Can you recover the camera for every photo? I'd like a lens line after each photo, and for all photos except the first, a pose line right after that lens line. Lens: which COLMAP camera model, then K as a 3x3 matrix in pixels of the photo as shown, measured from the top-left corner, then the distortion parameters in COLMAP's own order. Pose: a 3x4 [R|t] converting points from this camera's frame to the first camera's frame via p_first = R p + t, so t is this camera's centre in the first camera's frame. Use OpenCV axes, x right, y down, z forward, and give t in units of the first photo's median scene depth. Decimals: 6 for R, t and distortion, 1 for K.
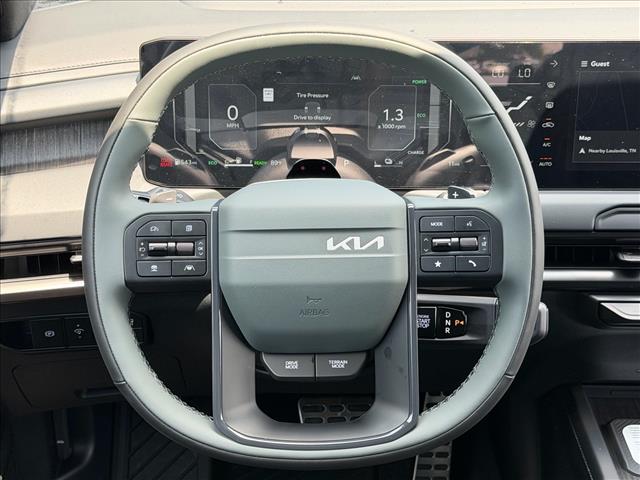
lens RADIAL K [[1169.5, 0, 320.0], [0, 1169.5, 240.0], [0, 0, 1]] dist [0.171700, -0.175554]
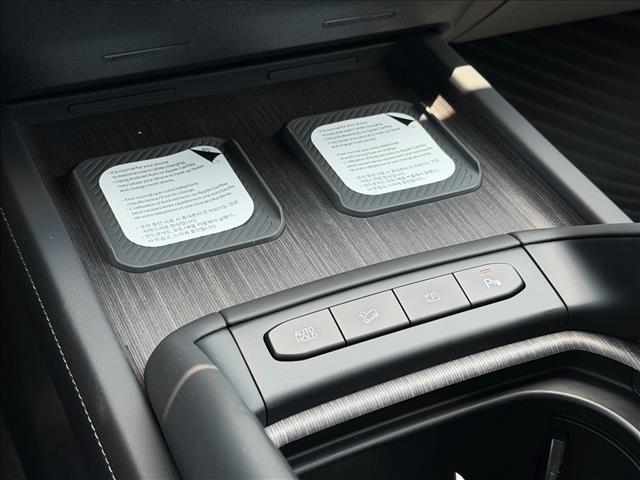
lens RADIAL K [[1034.5, 0, 306.4], [0, 1034.5, 240.5], [0, 0, 1]] dist [0.084863, 0.086442]
pose [[0.906342, -0.222945, 0.358944, 0.225830], [0.123700, 0.952257, 0.279114, 0.095424], [-0.404034, -0.208572, 0.890648, 0.745977]]
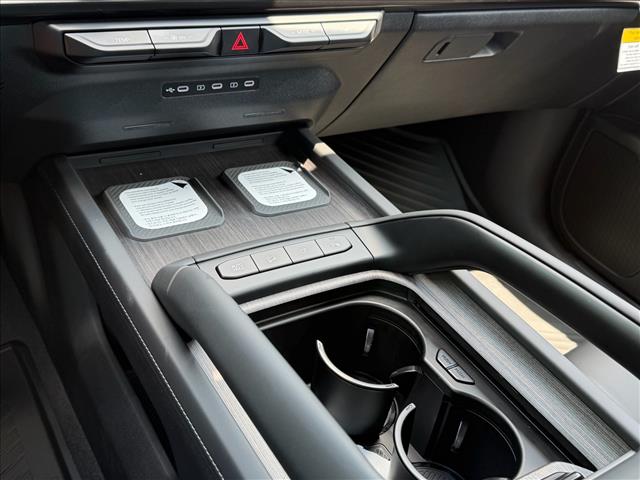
lens RADIAL K [[690.8, 0, 337.6], [0, 690.8, 239.7], [0, 0, 1]] dist [0.022443, -0.004973]
pose [[0.834505, -0.197615, 0.514344, 0.152759], [0.098564, 0.971955, 0.213516, 0.126379], [-0.542113, -0.127484, 0.830579, 0.613813]]
